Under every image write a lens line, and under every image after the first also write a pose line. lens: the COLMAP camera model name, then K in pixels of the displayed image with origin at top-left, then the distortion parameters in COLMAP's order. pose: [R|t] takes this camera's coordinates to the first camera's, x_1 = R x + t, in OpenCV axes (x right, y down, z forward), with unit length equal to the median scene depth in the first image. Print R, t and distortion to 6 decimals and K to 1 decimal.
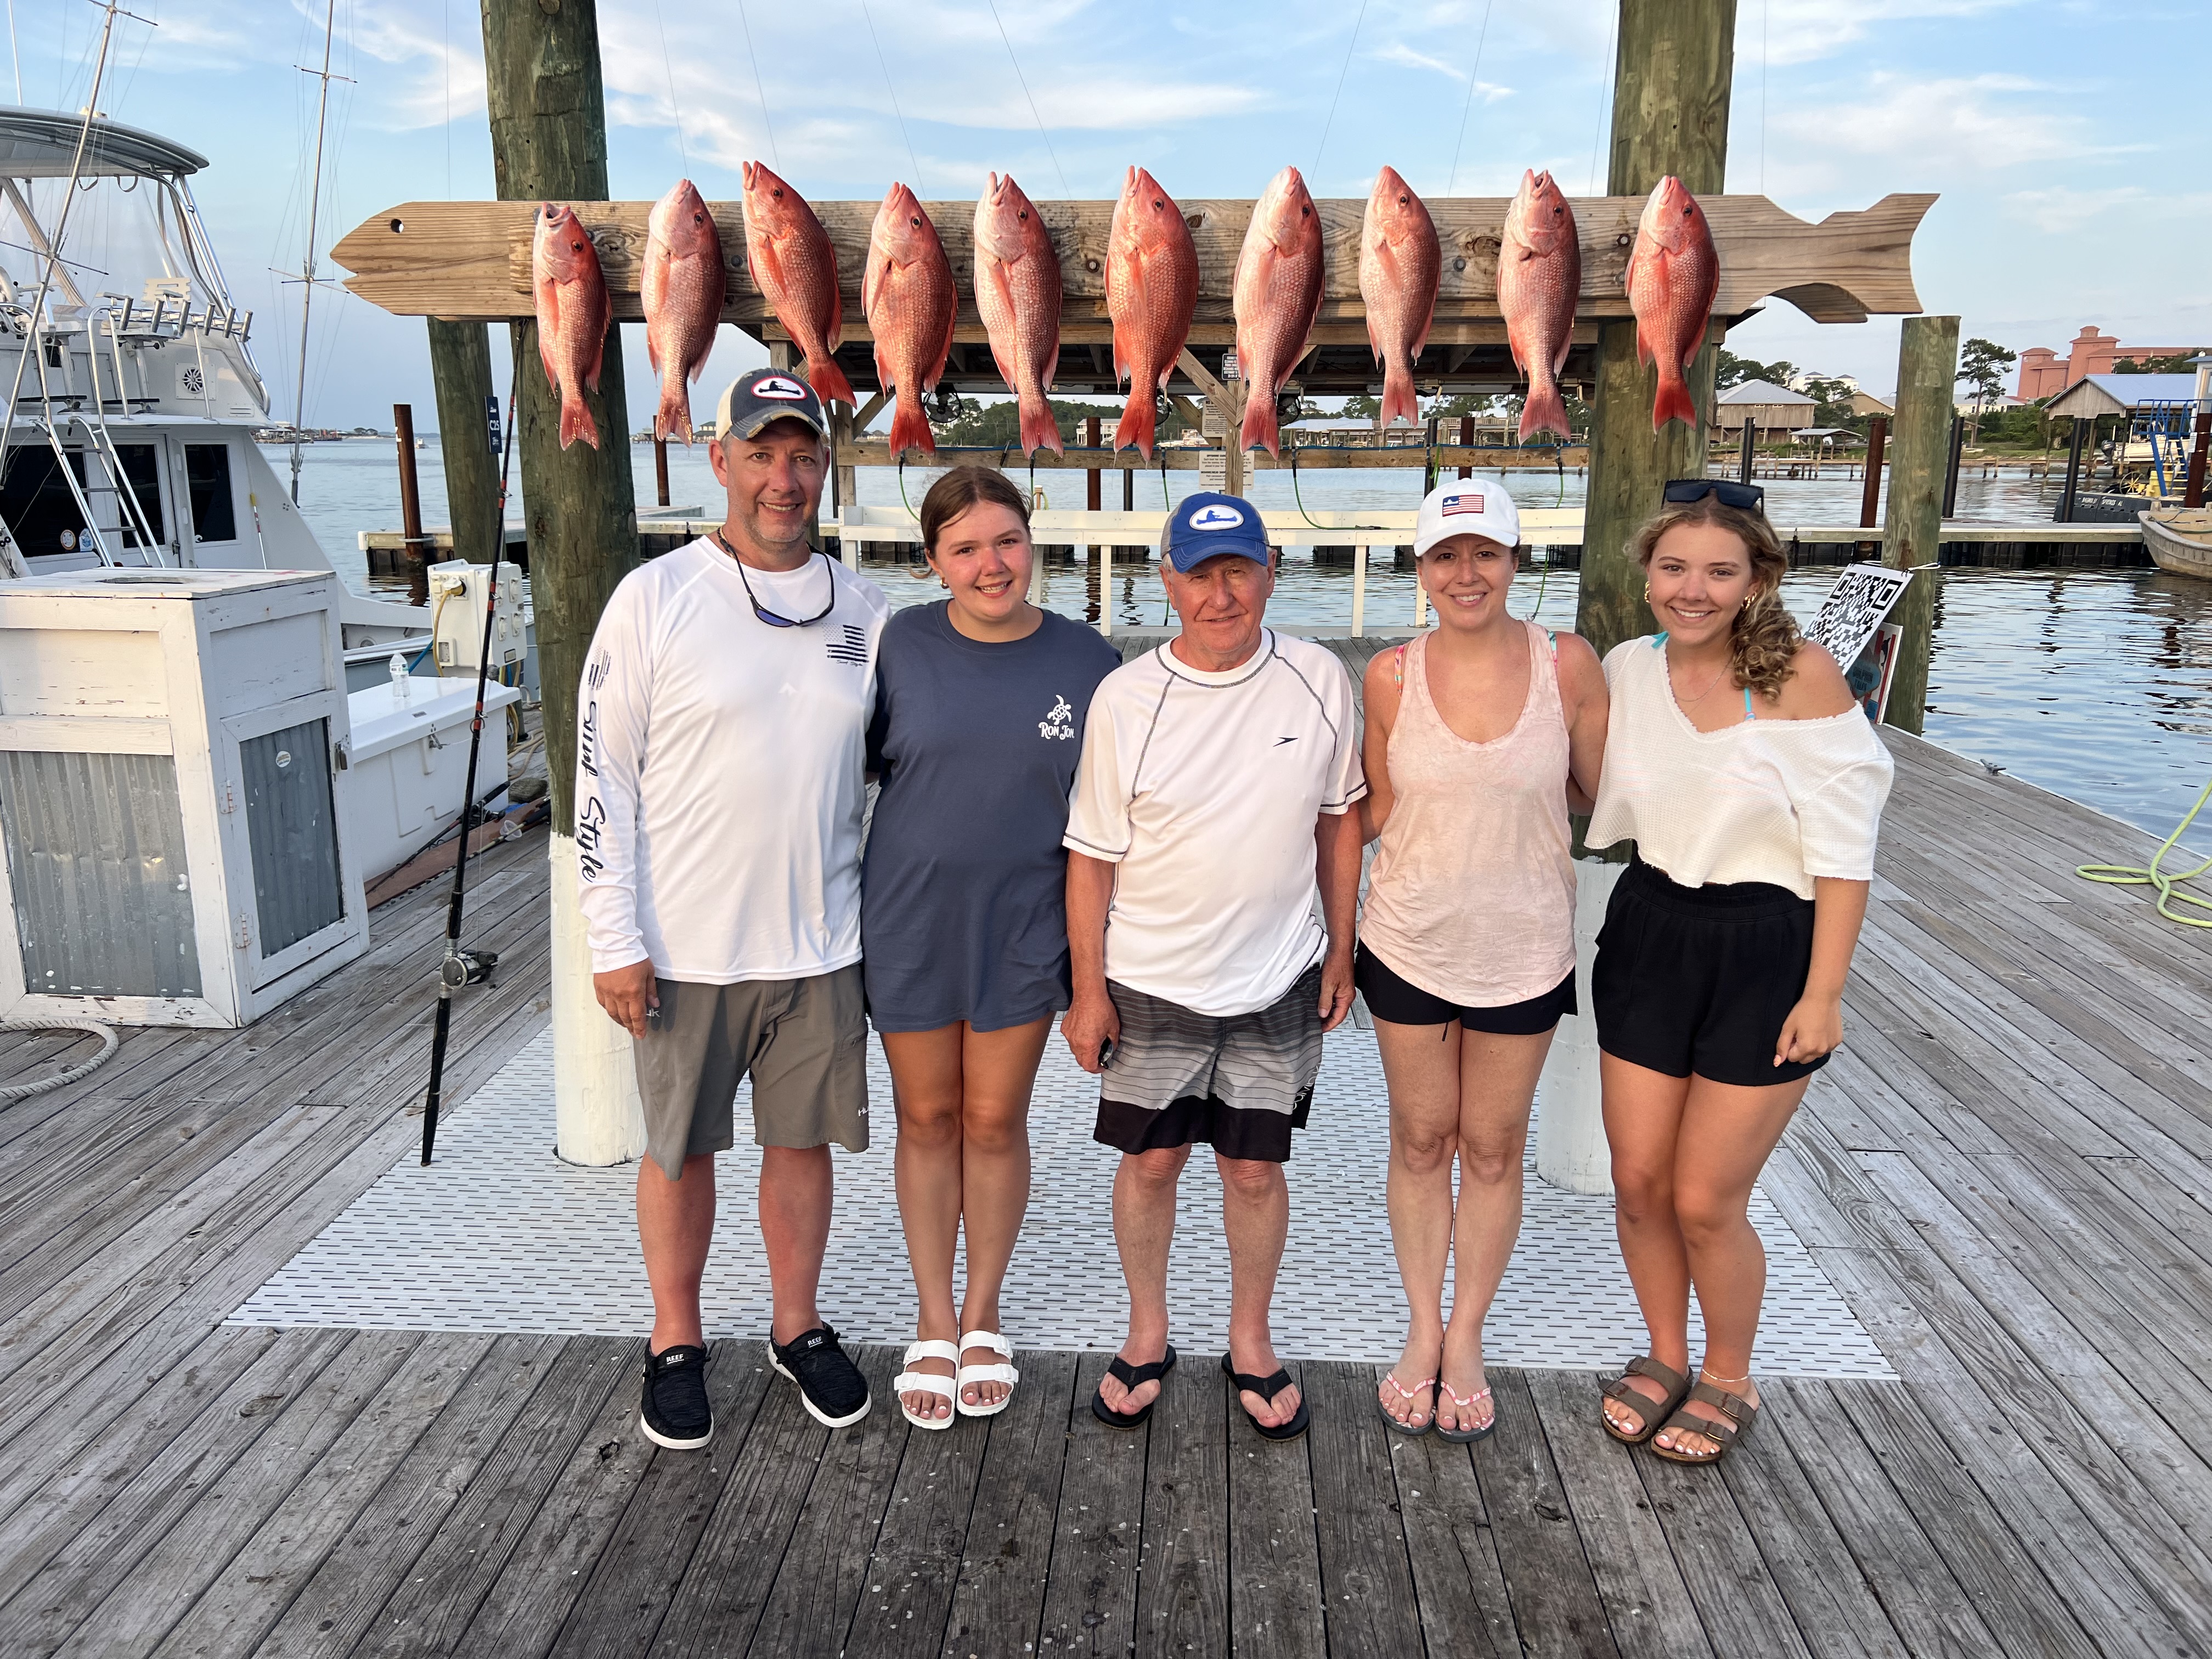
lens RADIAL K [[1701.2, 0, 1113.4], [0, 1701.2, 829.6], [0, 0, 1]] dist [0.016424, 0.014221]
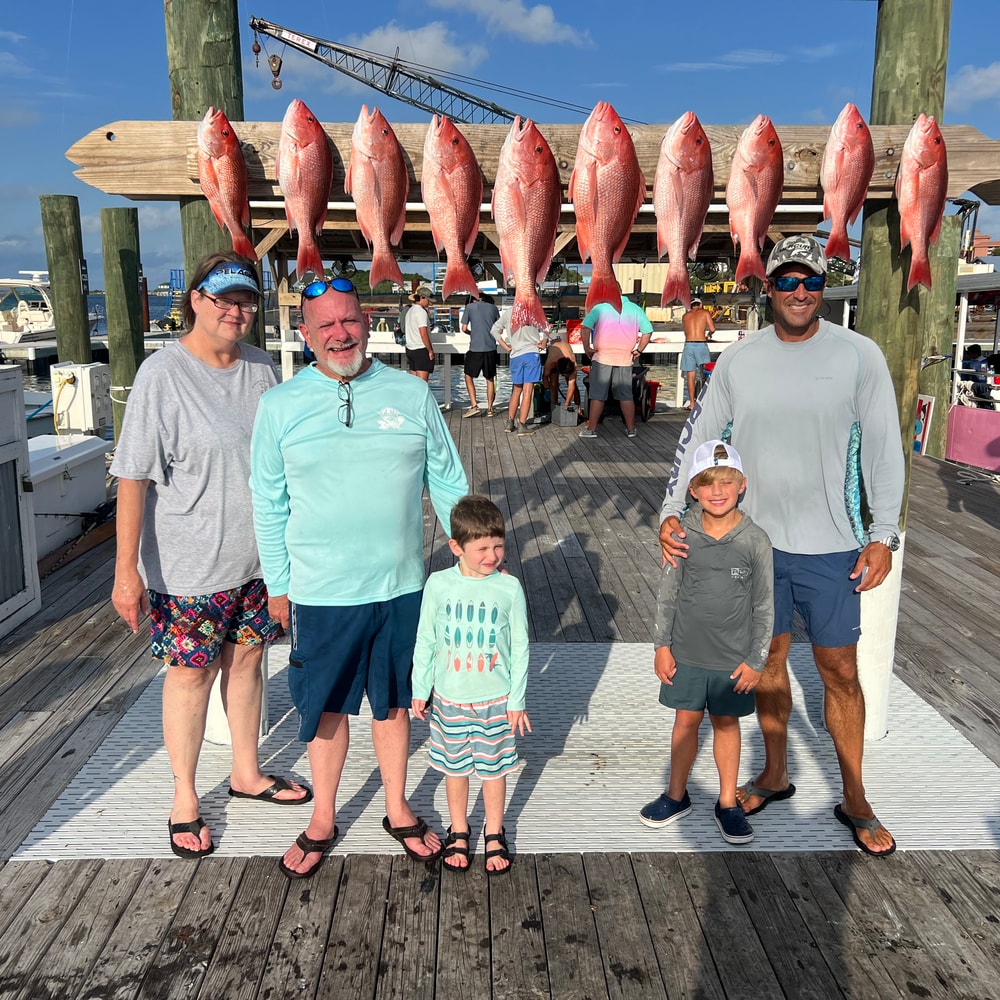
lens RADIAL K [[1024.9, 0, 502.1], [0, 1024.9, 502.4], [0, 0, 1]] dist [0.022655, 0.000000]
pose [[0.996455, -0.017246, 0.082336, -0.149649], [0.019287, 0.999524, -0.024061, 0.006186], [-0.081882, 0.025564, 0.996314, 0.053900]]
